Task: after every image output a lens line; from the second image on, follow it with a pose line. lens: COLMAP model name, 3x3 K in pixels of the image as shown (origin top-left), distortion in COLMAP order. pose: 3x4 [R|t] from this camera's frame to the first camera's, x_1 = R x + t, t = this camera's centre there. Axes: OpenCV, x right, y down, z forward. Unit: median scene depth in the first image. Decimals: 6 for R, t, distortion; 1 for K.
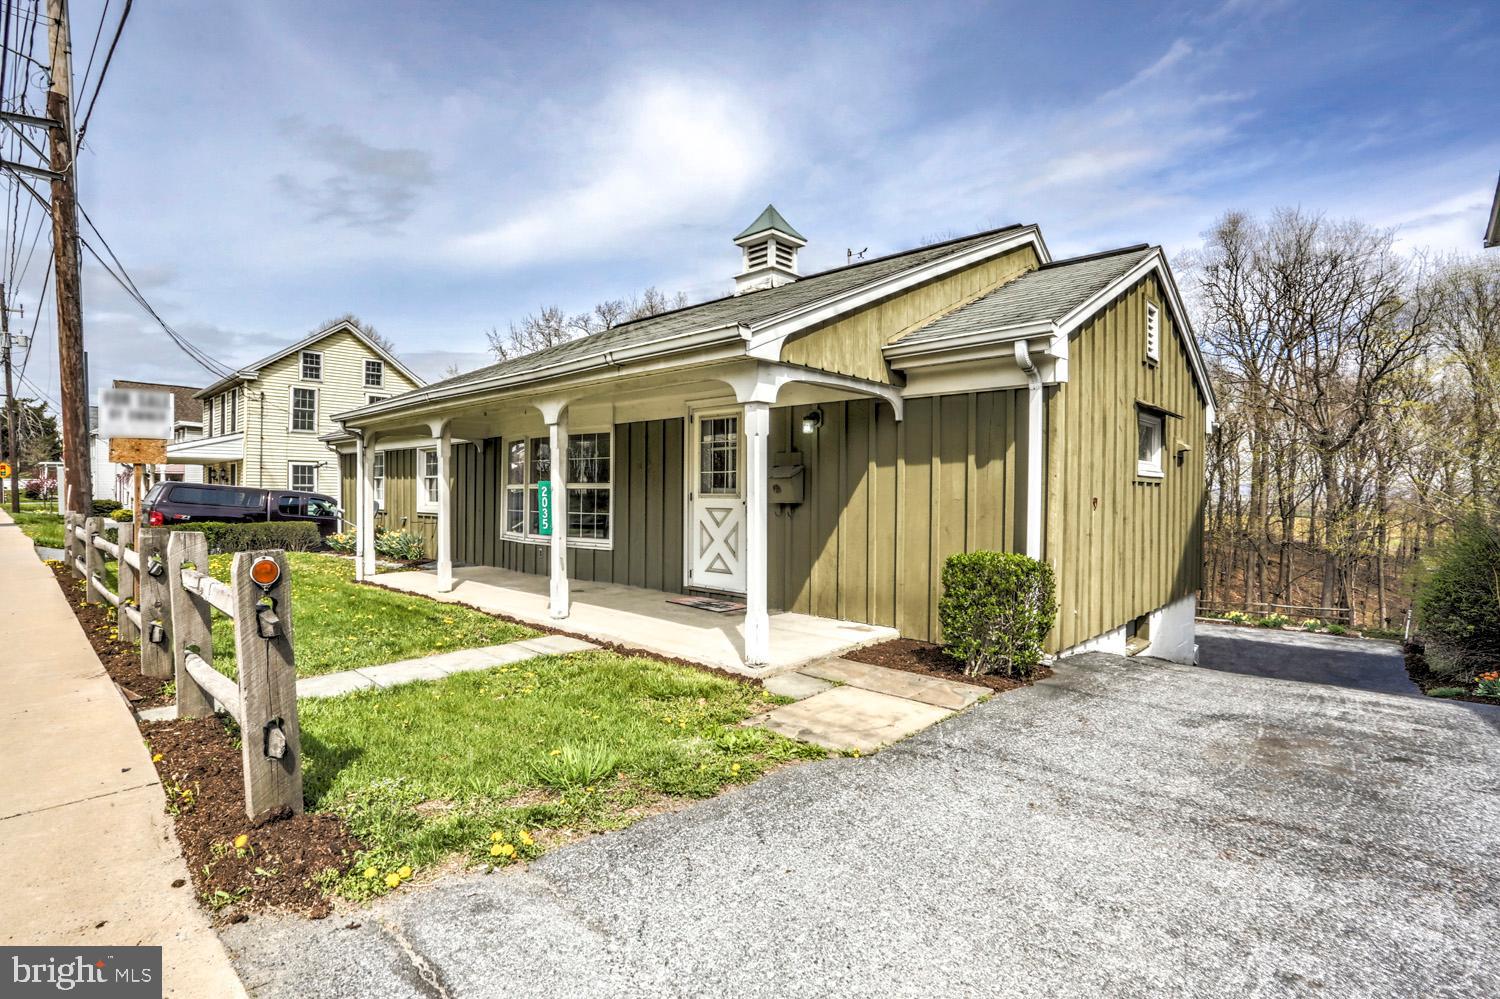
lens RADIAL K [[726.9, 0, 748.1], [0, 726.9, 491.3], [0, 0, 1]] dist [-0.064166, 0.025996]
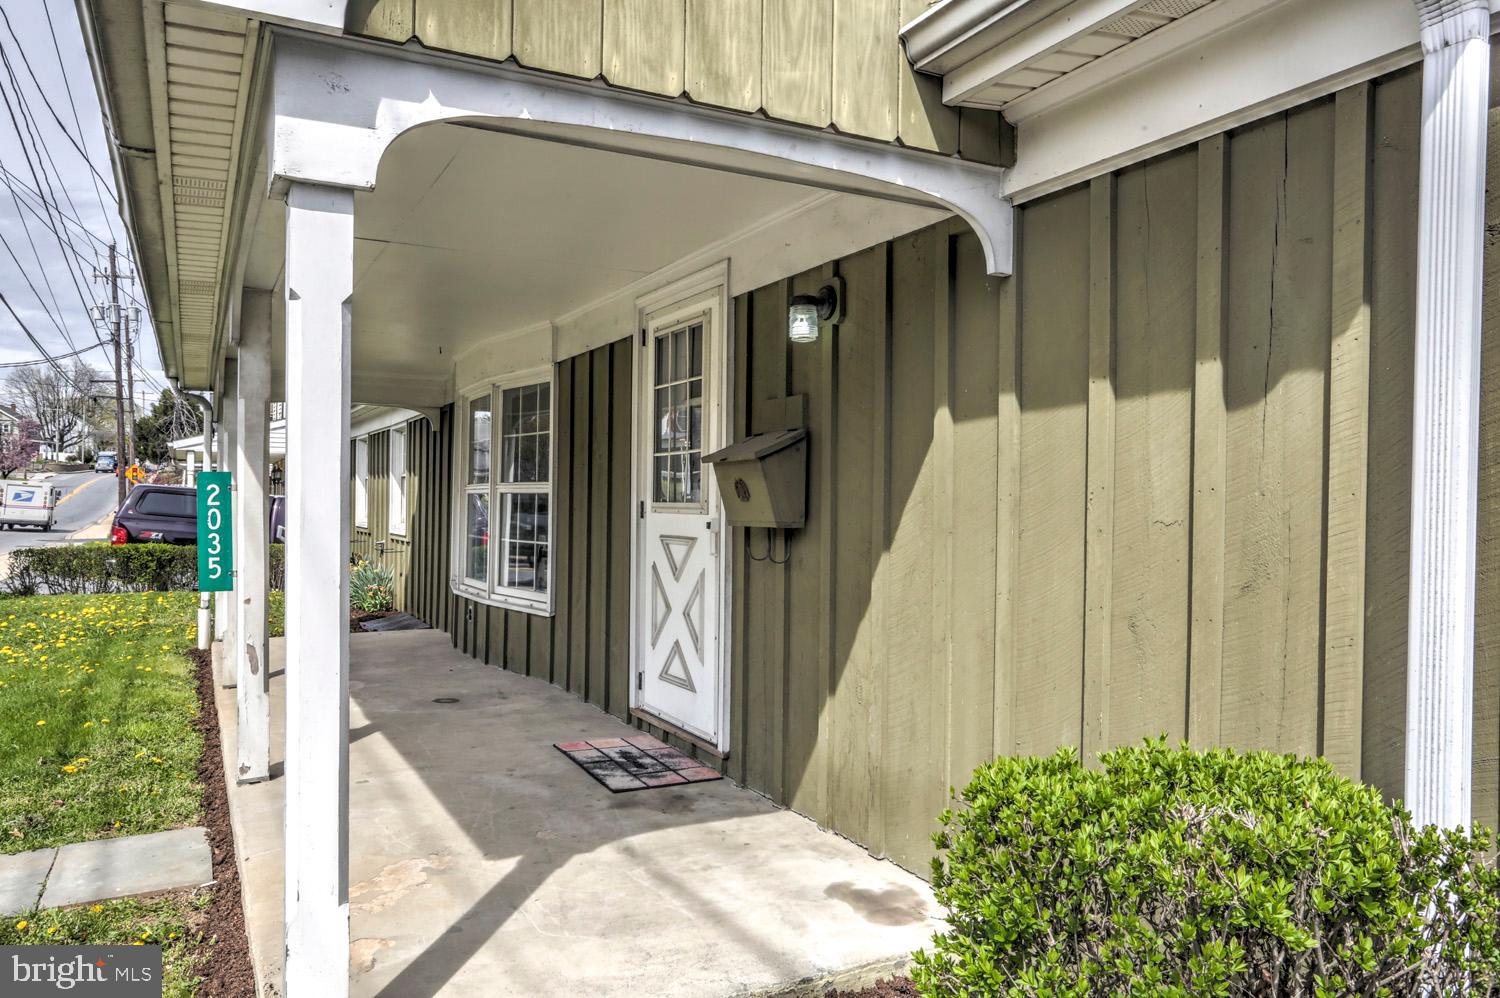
lens RADIAL K [[1059.7, 0, 742.2], [0, 1059.7, 495.2], [0, 0, 1]] dist [-0.010901, 0.004713]
pose [[0.943913, 0.002061, -0.330188, 0.200513], [-0.004635, 0.999965, -0.007010, 0.003086], [0.330162, 0.008147, 0.943889, 0.408693]]
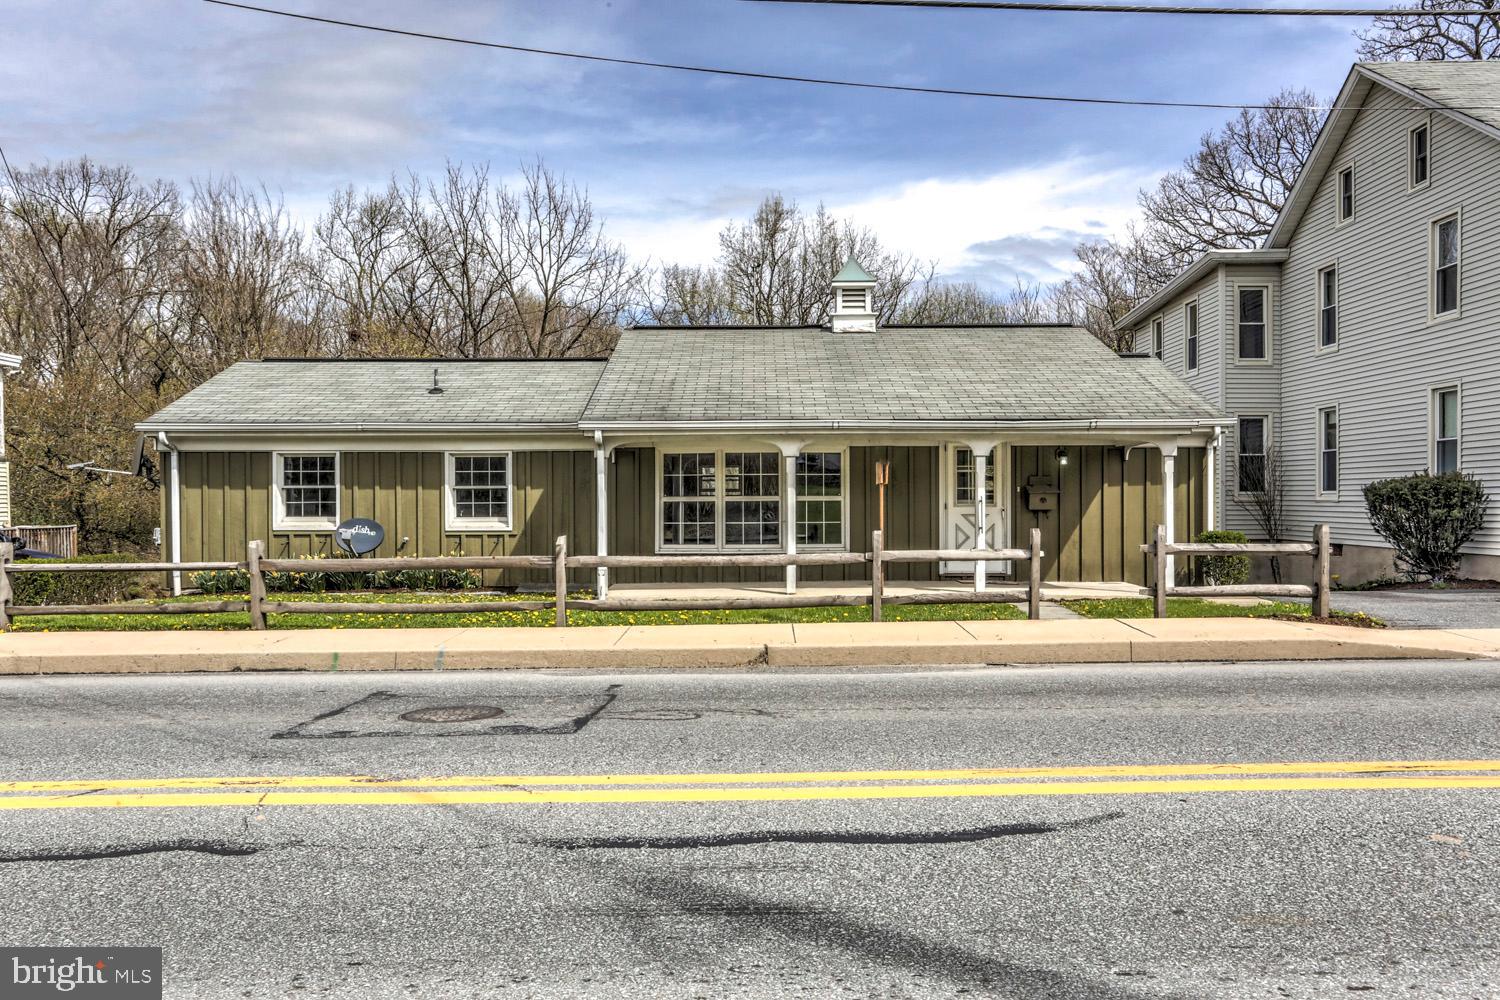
lens RADIAL K [[1059.7, 0, 758.6], [0, 1059.7, 503.6], [0, 0, 1]] dist [-0.010901, 0.004713]
pose [[0.731290, -0.009481, 0.682001, -1.683793], [0.006404, 0.999955, 0.007034, -0.013761], [-0.682037, -0.000777, 0.731317, -0.189869]]
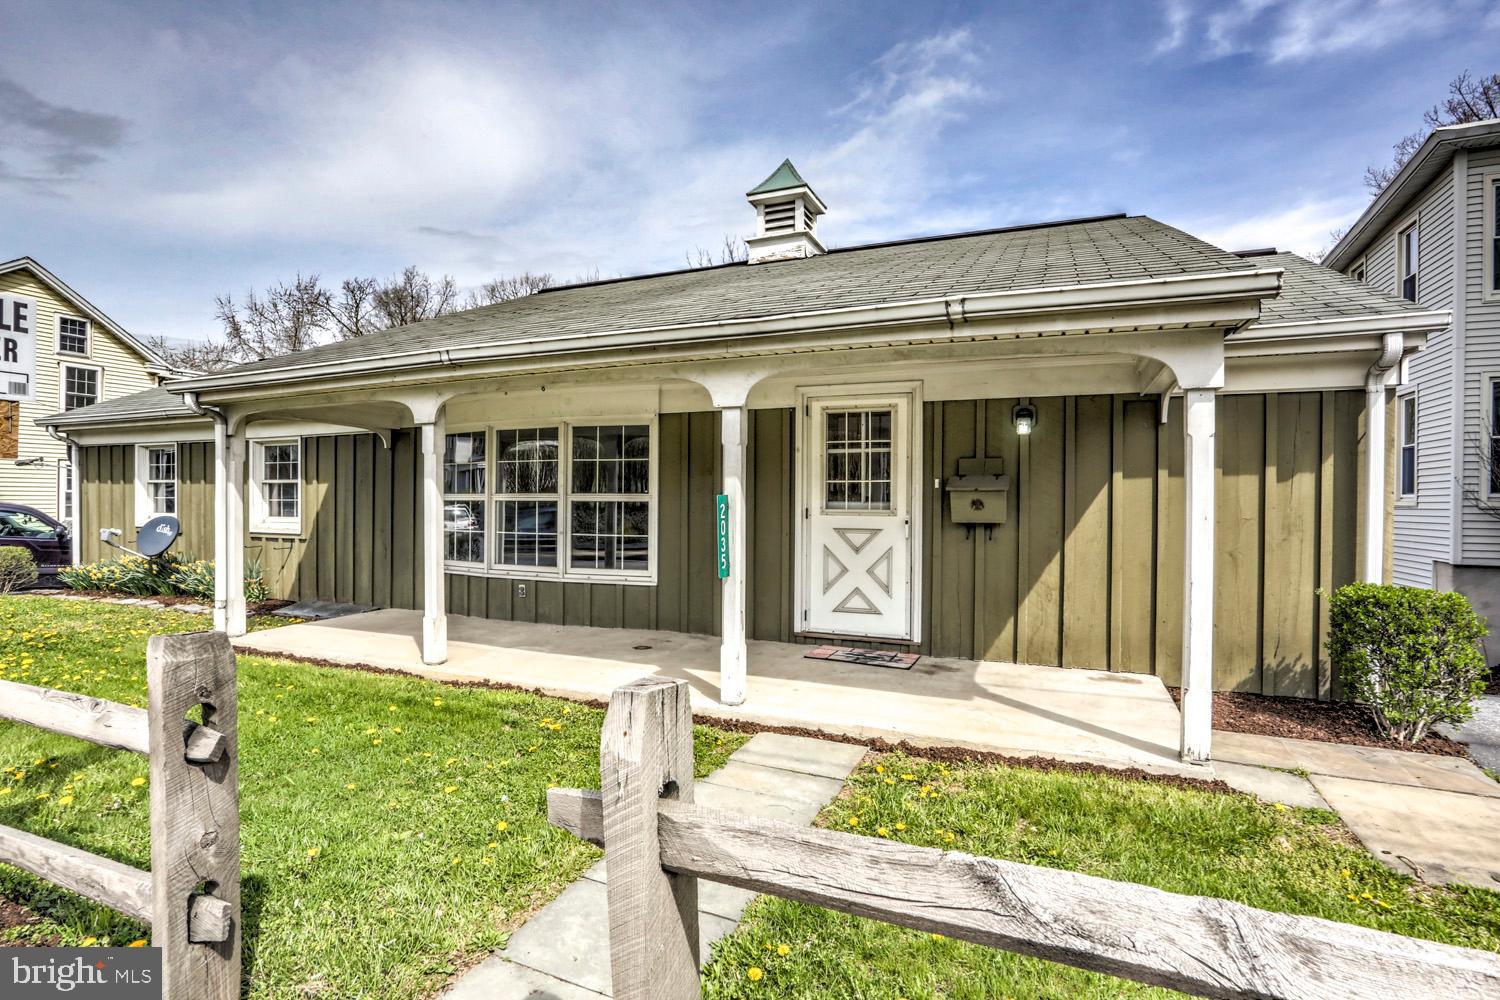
lens RADIAL K [[726.9, 0, 753.8], [0, 726.9, 502.9], [0, 0, 1]] dist [-0.064166, 0.025996]
pose [[0.939033, -0.001966, 0.343821, -0.396898], [-0.001334, 0.999955, 0.009362, -0.010791], [-0.343824, -0.009250, 0.938988, 0.314816]]
